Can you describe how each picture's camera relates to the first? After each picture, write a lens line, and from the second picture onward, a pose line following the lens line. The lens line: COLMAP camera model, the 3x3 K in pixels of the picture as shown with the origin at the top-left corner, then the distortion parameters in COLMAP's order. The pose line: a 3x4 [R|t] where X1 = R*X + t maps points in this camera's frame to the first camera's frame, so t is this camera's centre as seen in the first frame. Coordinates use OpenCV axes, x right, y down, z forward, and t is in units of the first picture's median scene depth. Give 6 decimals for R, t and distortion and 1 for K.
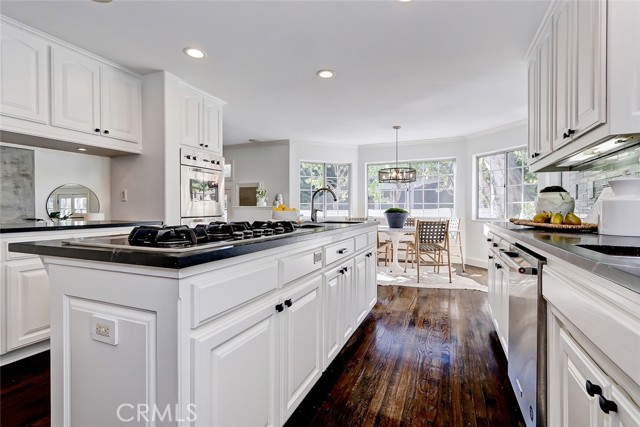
lens RADIAL K [[293.3, 0, 320.0], [0, 293.3, 213.5], [0, 0, 1]] dist [0.002044, 0.000176]
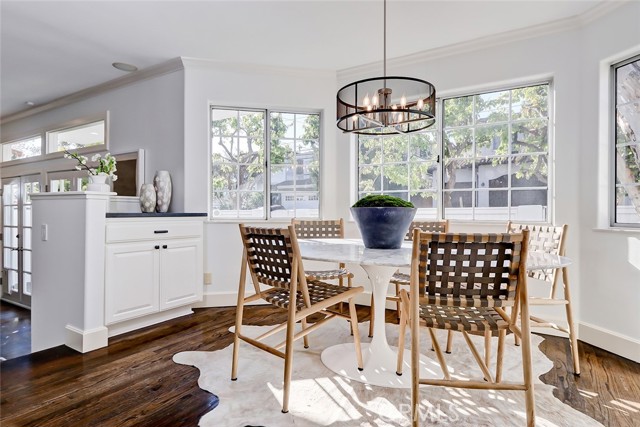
lens RADIAL K [[363.6, 0, 320.0], [0, 363.6, 213.5], [0, 0, 1]] dist [-0.000532, 0.000148]
pose [[0.990587, 0.004077, -0.136822, 0.247404], [-0.004871, 0.999973, -0.005470, 0.008151], [0.136796, 0.006085, 0.990581, 0.534071]]
